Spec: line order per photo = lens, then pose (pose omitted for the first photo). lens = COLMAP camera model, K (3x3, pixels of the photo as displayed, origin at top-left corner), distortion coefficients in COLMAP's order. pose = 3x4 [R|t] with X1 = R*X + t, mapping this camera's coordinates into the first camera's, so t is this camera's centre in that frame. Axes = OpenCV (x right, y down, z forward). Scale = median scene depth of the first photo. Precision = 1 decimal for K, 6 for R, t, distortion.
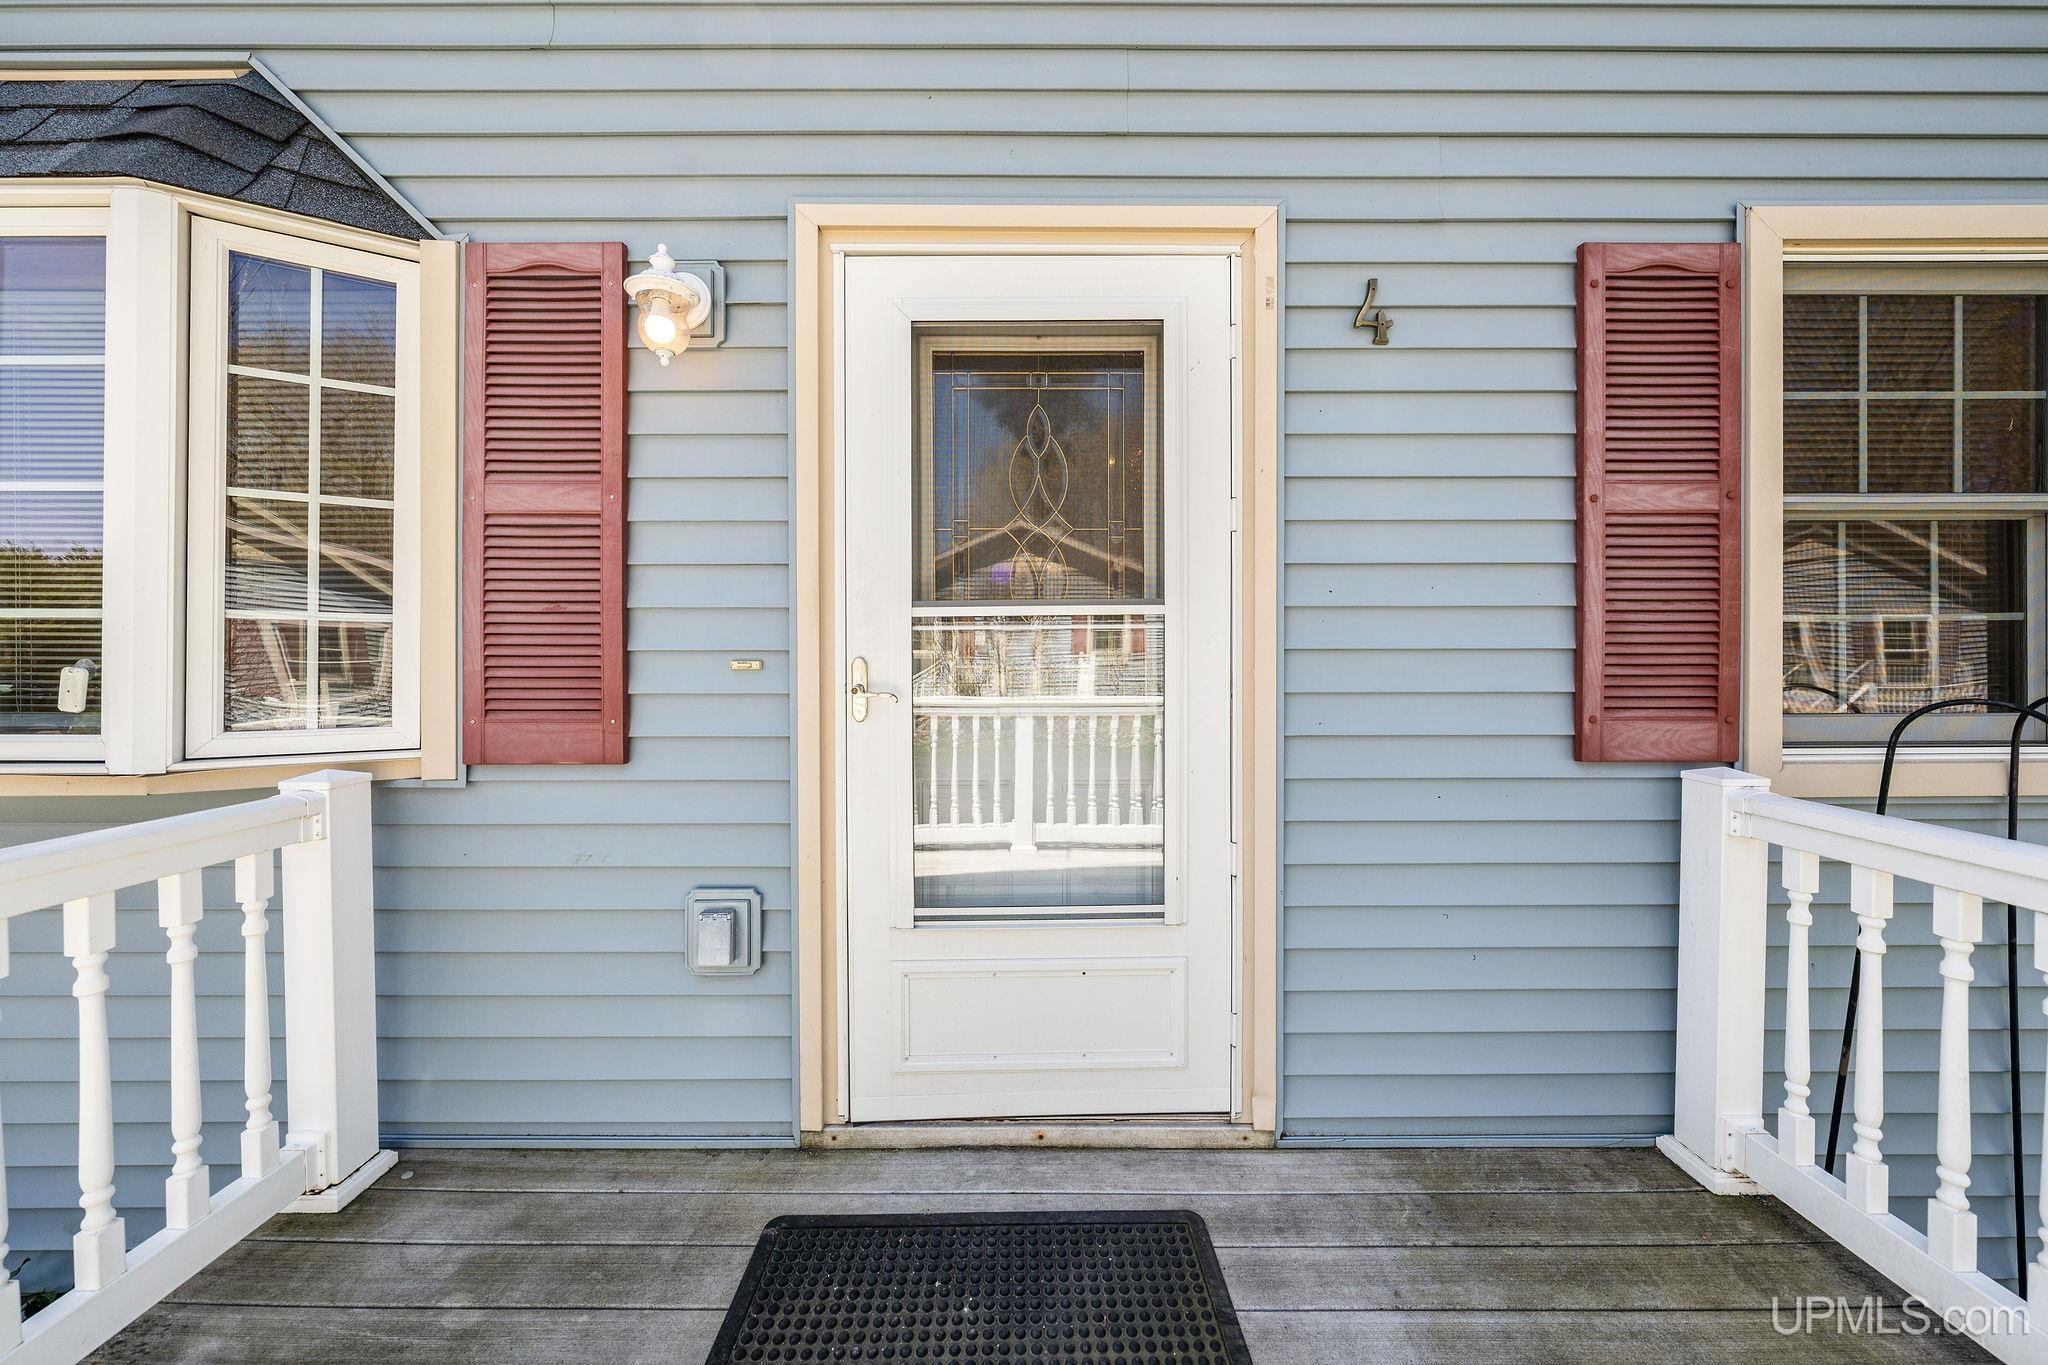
lens RADIAL K [[704.4, 0, 1022.5], [0, 704.4, 680.1], [0, 0, 1]] dist [-0.004771, 0.000062]
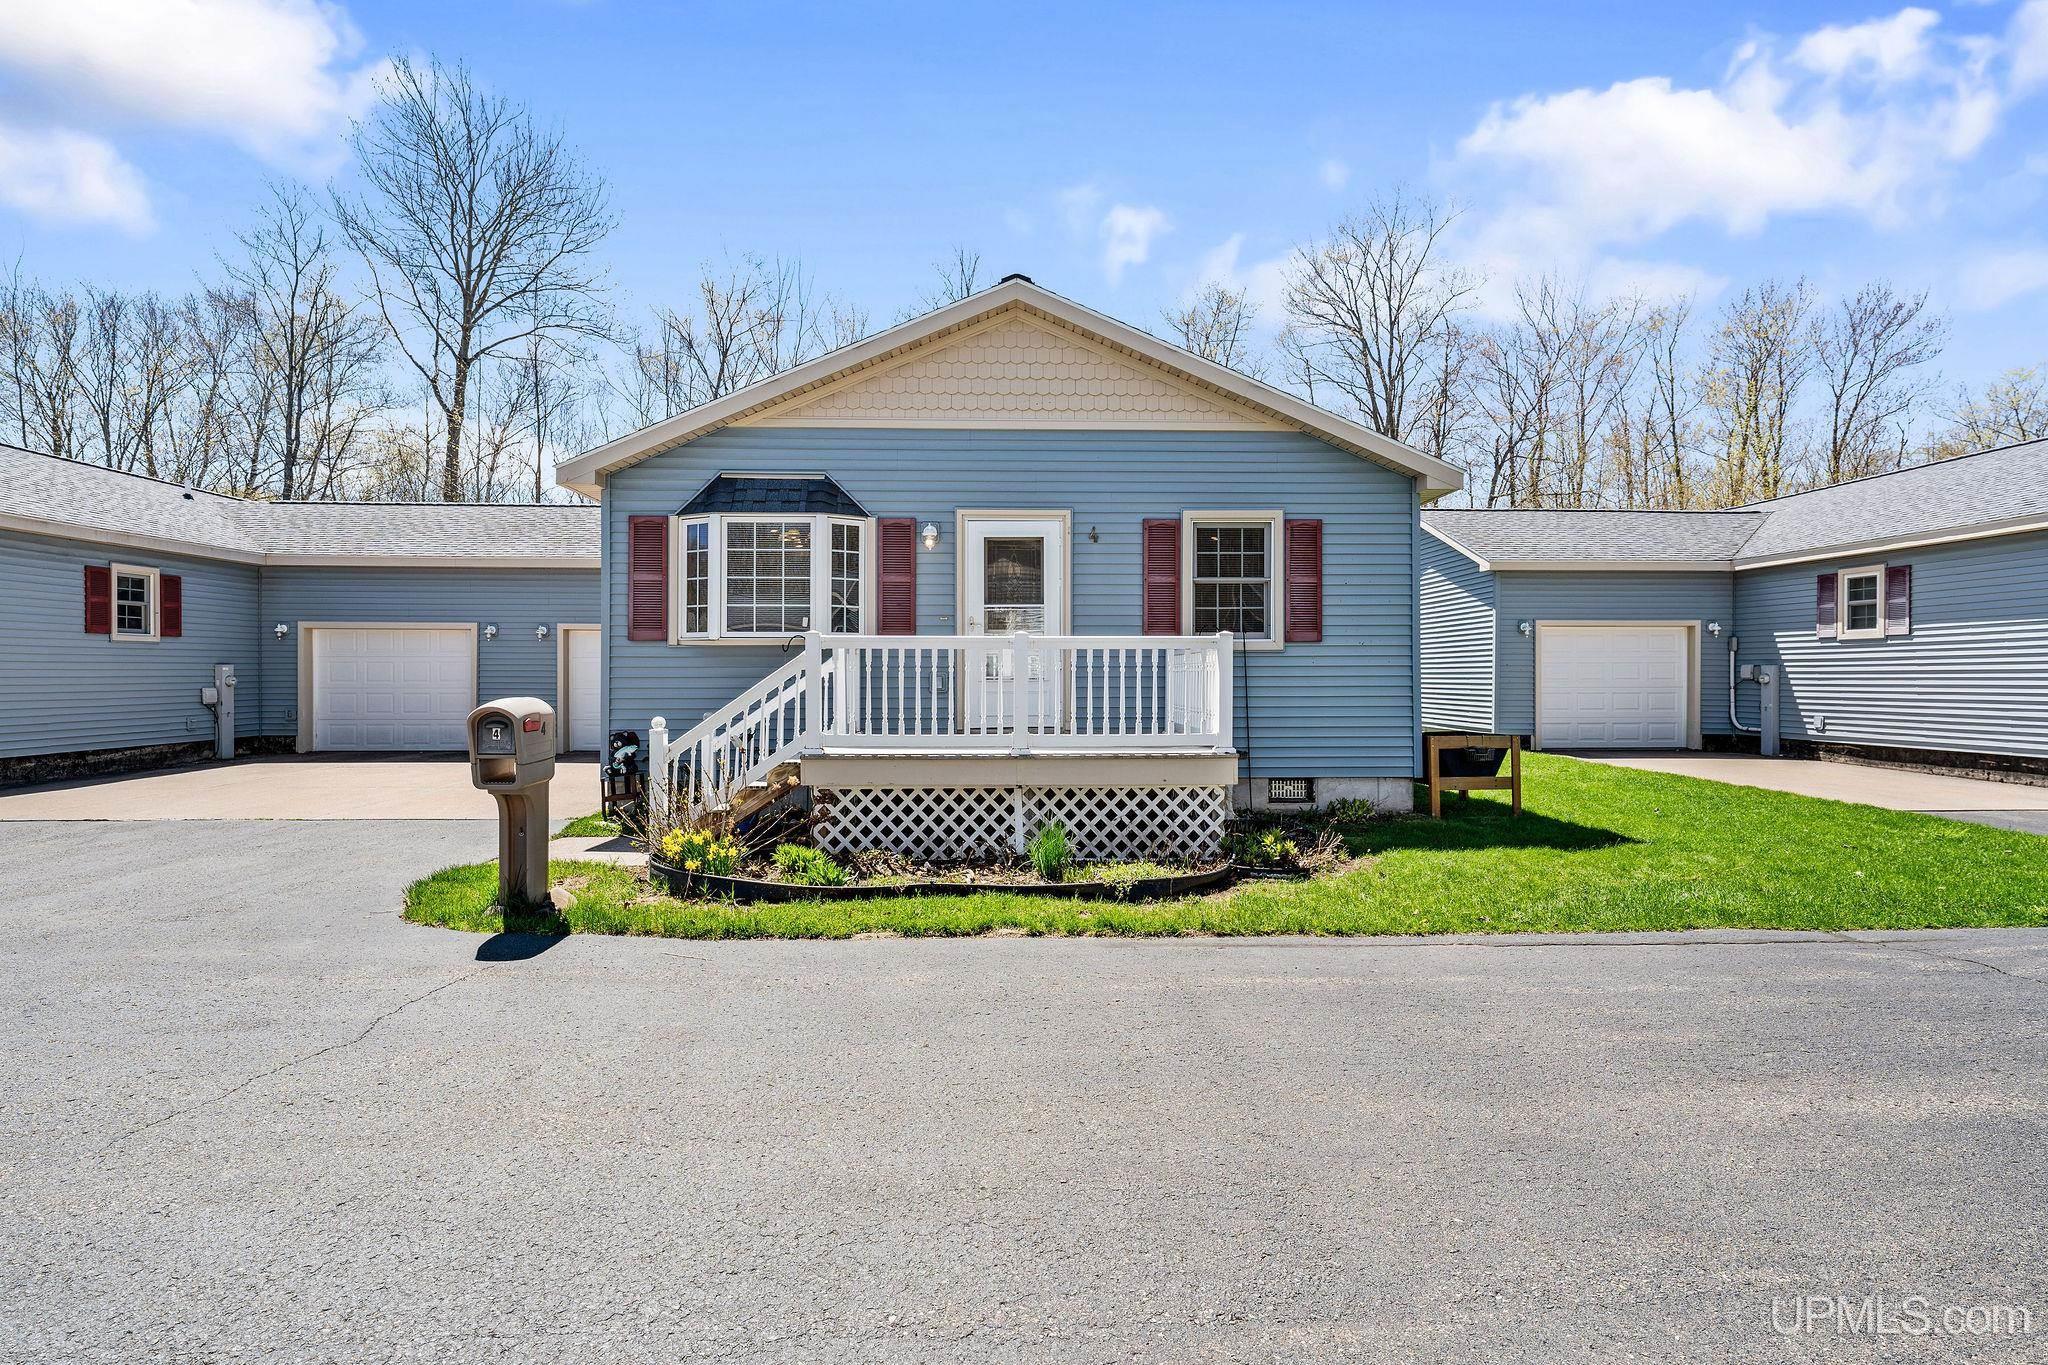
lens RADIAL K [[998.9, 0, 1024.1], [0, 998.9, 686.0], [0, 0, 1]] dist [0.001189, 0.000145]
pose [[0.999080, -0.000533, 0.042887, -0.174151], [0.000491, 0.999999, 0.000983, 0.377170], [-0.042887, -0.000961, 0.999079, -4.983801]]
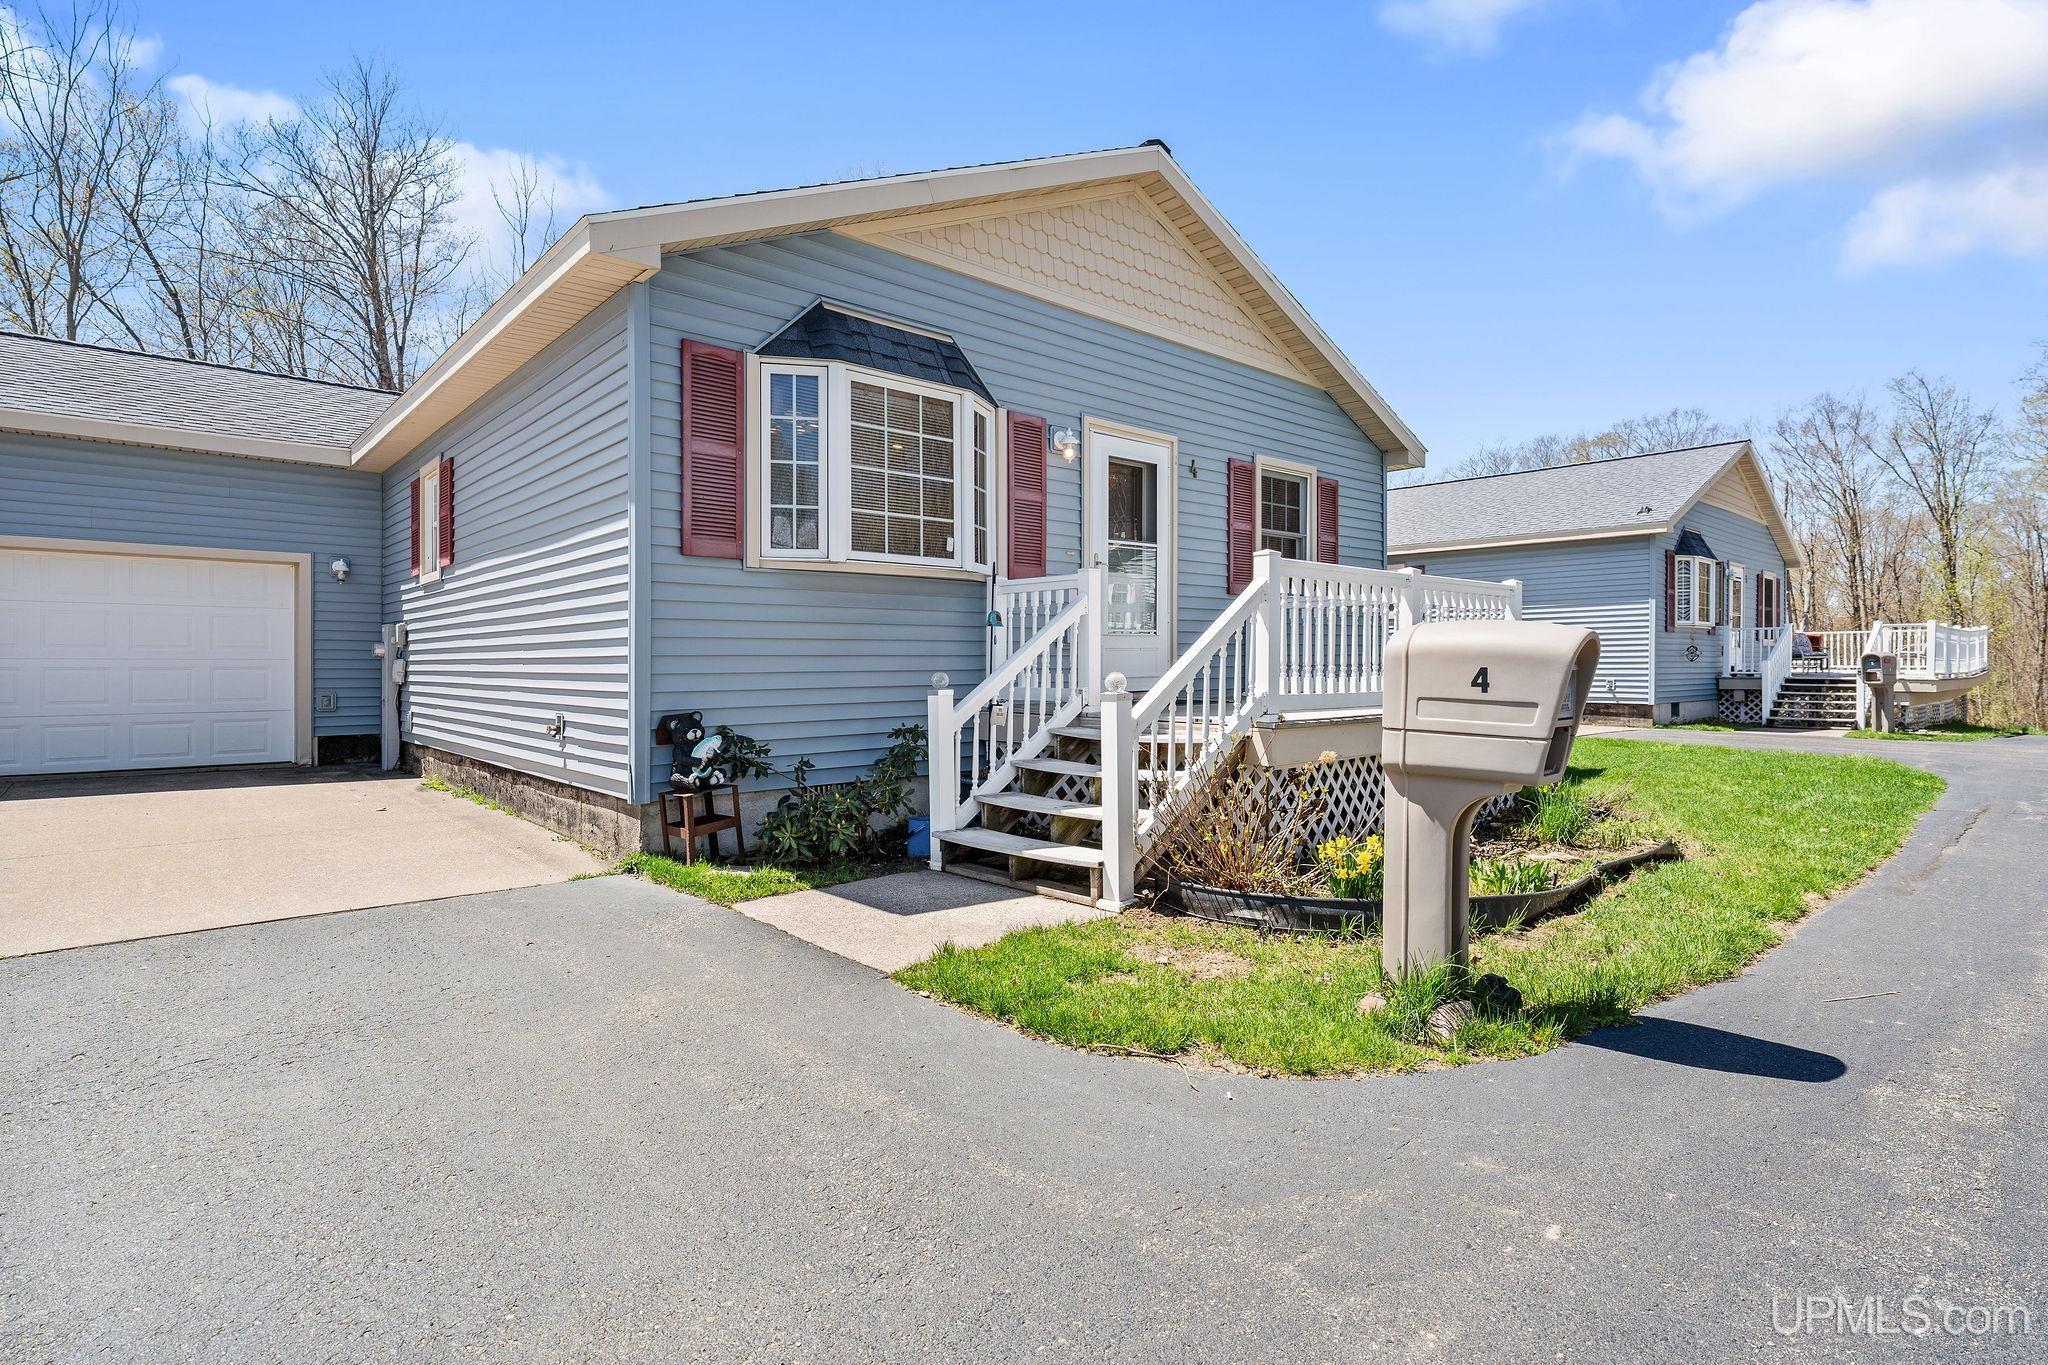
lens RADIAL K [[998.9, 0, 1023.2], [0, 998.9, 665.1], [0, 0, 1]] dist [0.001189, 0.000145]
pose [[0.750270, -0.004237, 0.661118, -3.624043], [0.009912, 0.999939, -0.004841, 0.515514], [-0.661058, 0.010185, 0.750266, -2.307983]]
